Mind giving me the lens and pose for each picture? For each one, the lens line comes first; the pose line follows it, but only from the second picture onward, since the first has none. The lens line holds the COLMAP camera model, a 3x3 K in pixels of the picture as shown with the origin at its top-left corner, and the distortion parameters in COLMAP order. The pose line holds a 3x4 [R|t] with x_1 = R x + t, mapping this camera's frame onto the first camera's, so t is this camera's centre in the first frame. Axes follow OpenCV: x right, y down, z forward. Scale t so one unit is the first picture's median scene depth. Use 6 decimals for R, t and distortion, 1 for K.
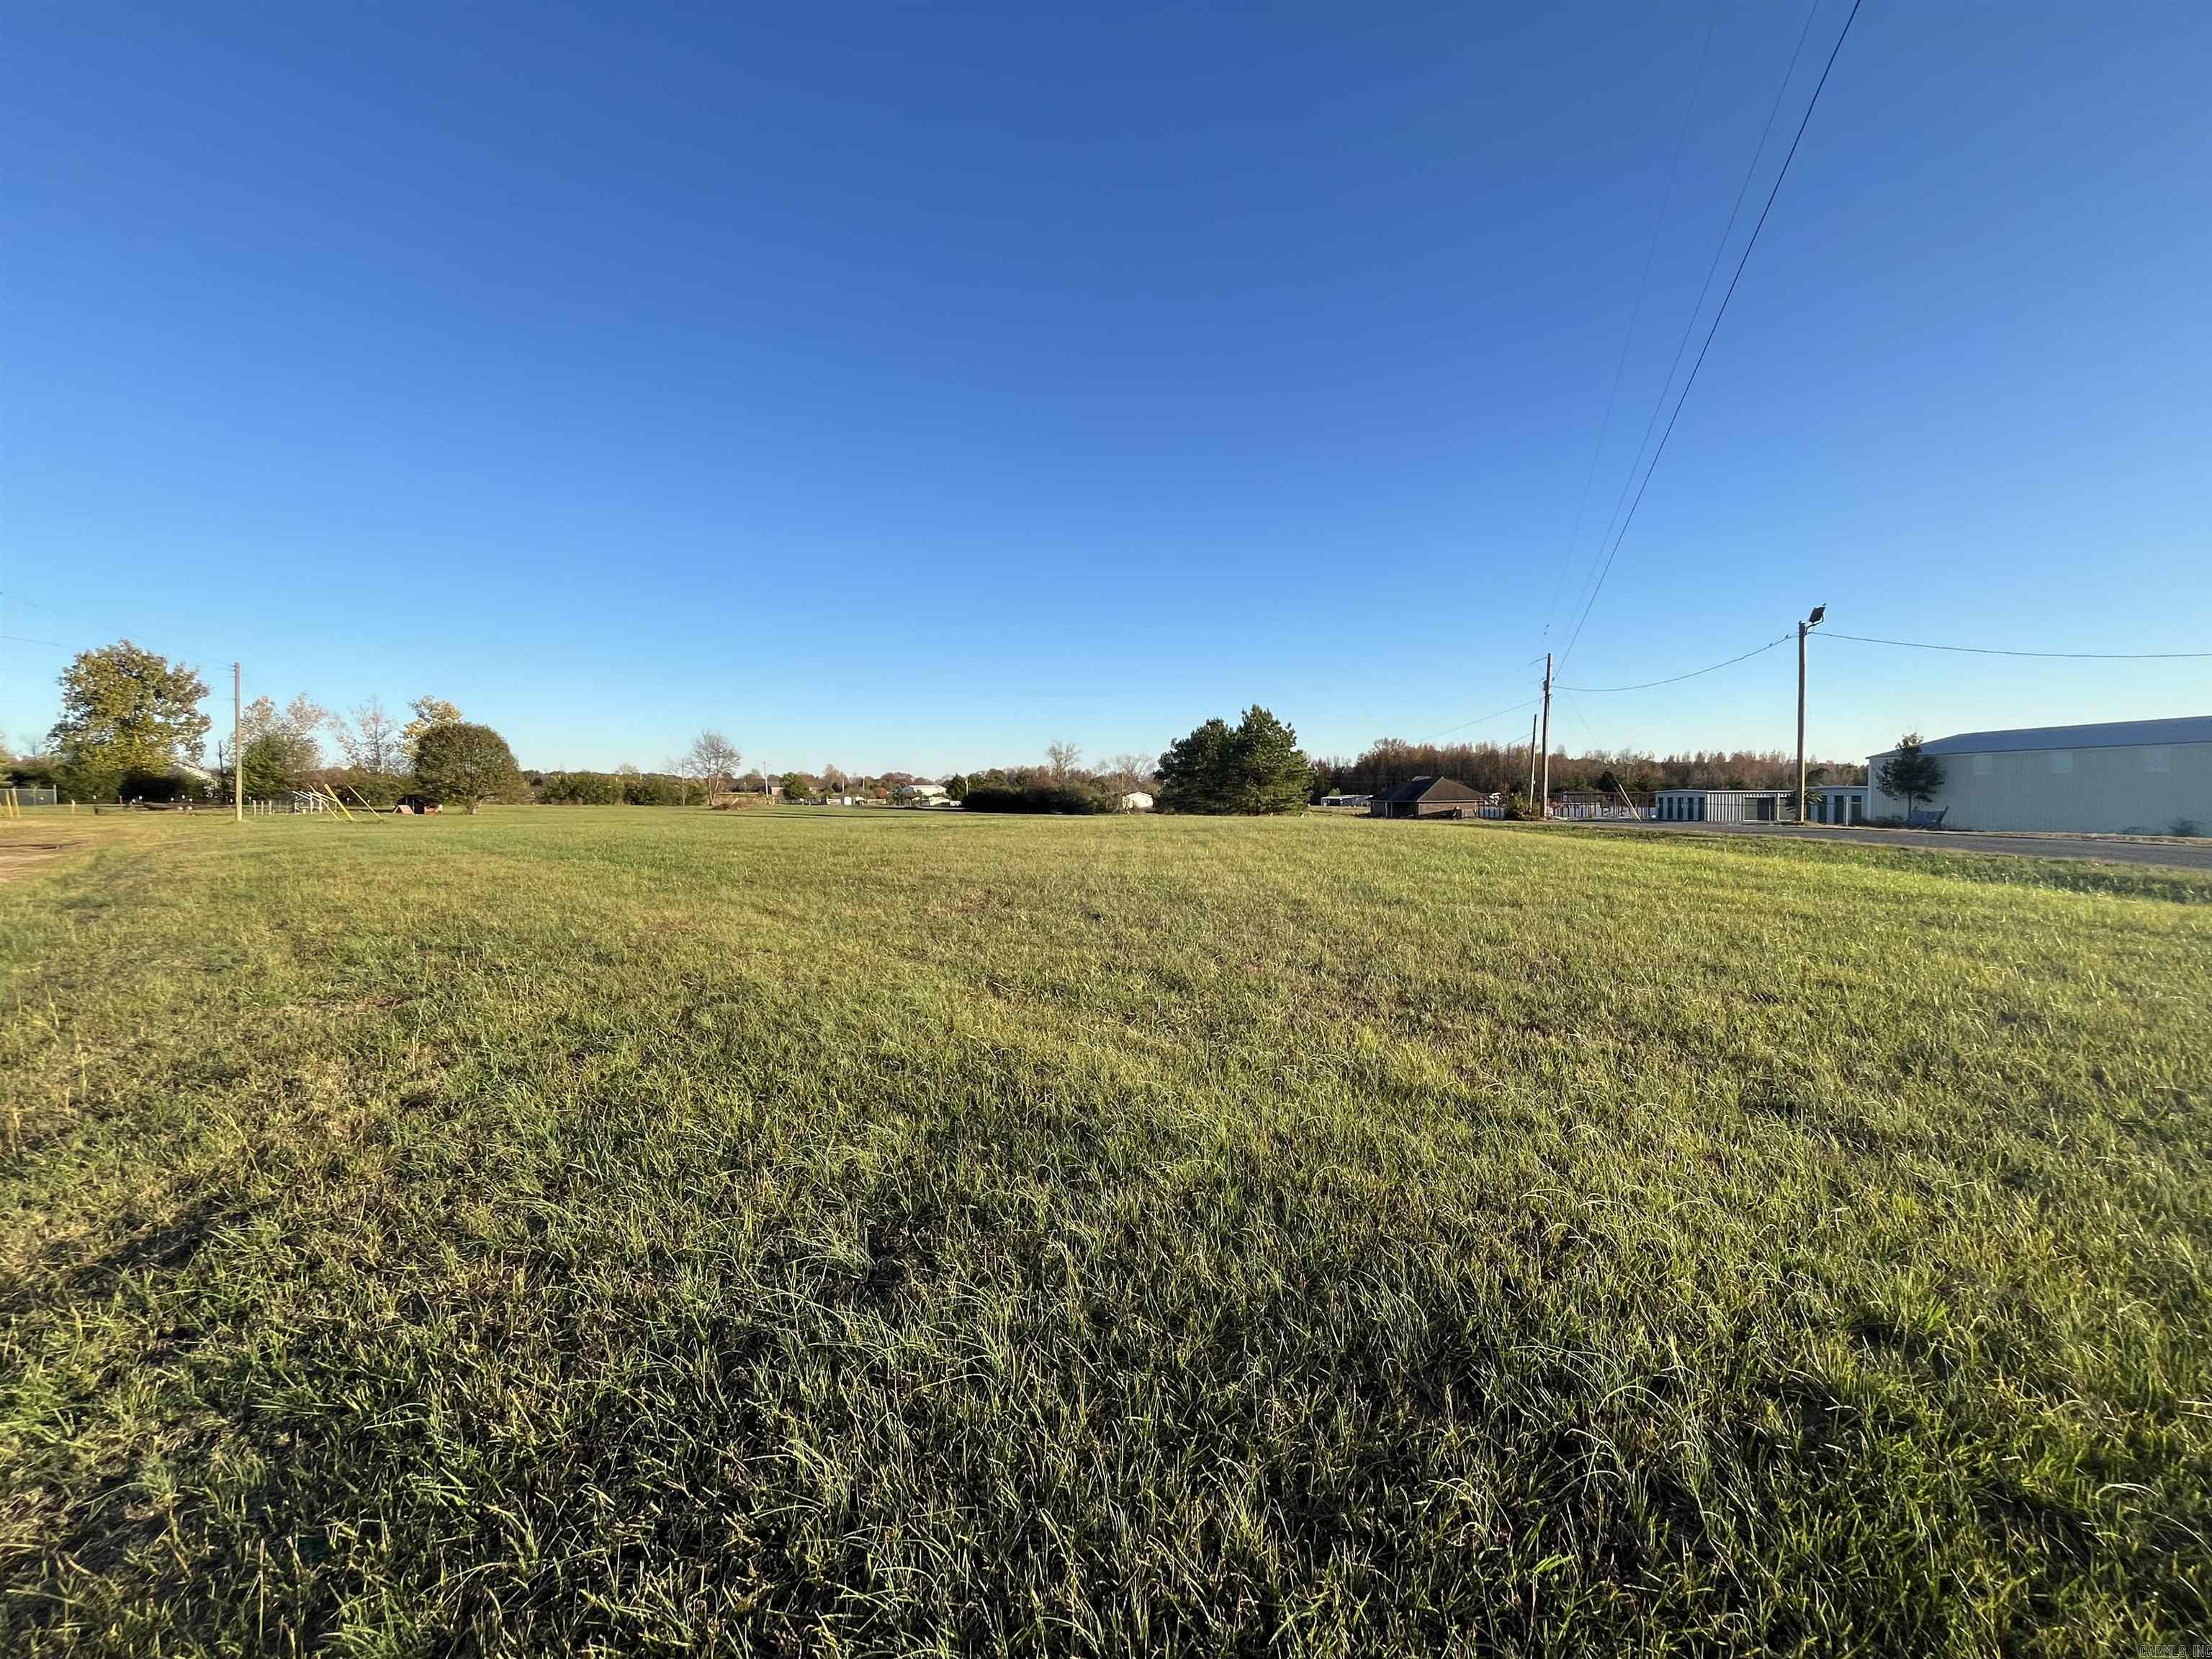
lens RADIAL K [[897.2, 0, 1109.2], [0, 897.2, 823.4], [0, 0, 1]] dist [-0.004580, -0.000556]
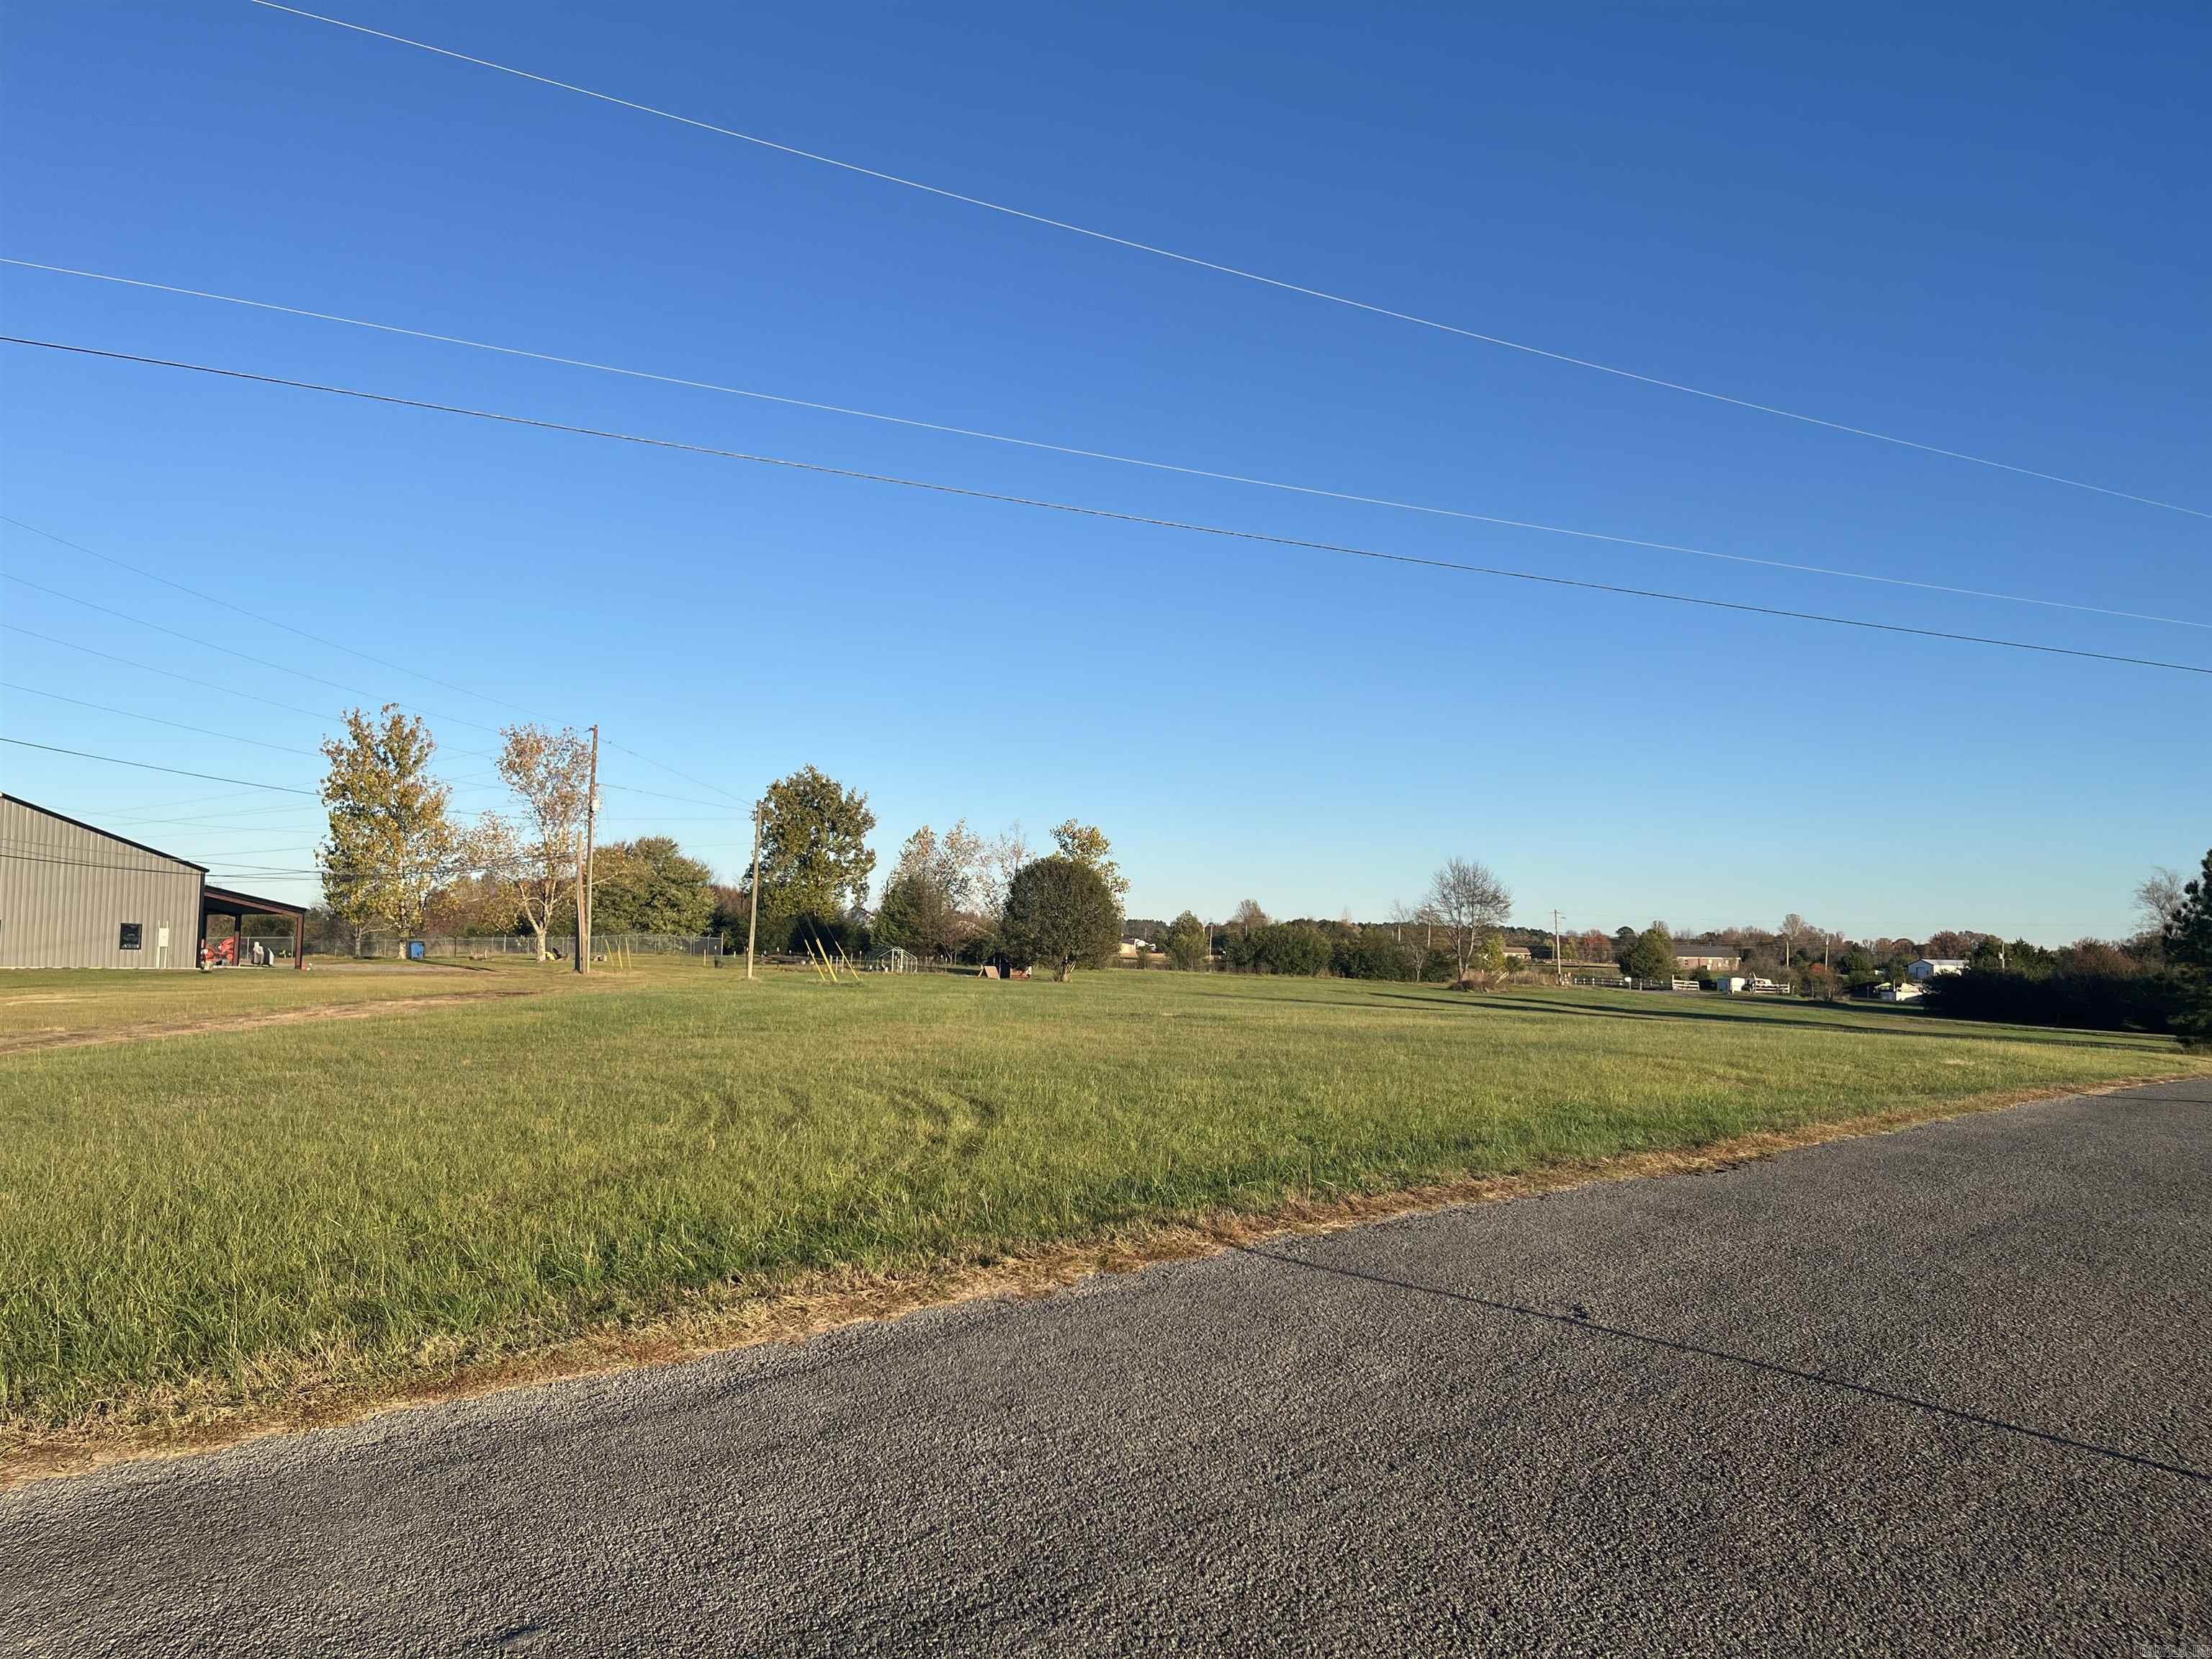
lens RADIAL K [[1672.5, 0, 1094.6], [0, 1672.5, 816.9], [0, 0, 1]] dist [0.050078, -0.055133]
pose [[0.748786, -0.030459, -0.662112, 0.174505], [-0.050534, 0.993413, -0.102849, -0.003111], [0.660883, 0.110471, 0.742314, -0.018696]]
